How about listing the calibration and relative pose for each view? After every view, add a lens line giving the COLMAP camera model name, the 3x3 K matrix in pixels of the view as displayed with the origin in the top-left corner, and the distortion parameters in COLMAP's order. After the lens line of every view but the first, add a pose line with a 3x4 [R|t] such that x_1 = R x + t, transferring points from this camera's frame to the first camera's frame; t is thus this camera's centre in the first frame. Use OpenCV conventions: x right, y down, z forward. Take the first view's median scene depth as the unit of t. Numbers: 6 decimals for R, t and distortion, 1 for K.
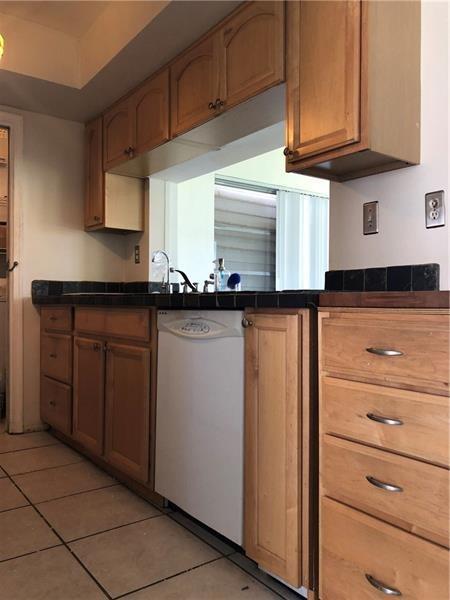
lens RADIAL K [[488.7, 0, 225.1], [0, 488.7, 300.1], [0, 0, 1]] dist [-0.012156, 0.001091]
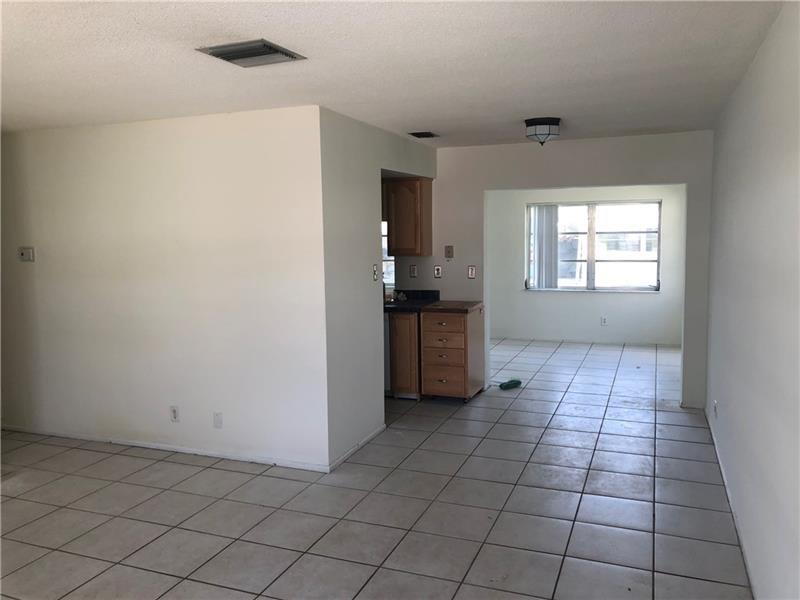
lens RADIAL K [[651.6, 0, 399.1], [0, 651.6, 299.7], [0, 0, 1]] dist [-0.012156, 0.001091]
pose [[0.854270, -0.070004, 0.515094, -2.360572], [0.015293, 0.993846, 0.109706, -0.595536], [-0.519604, -0.085841, 0.850084, -2.909122]]
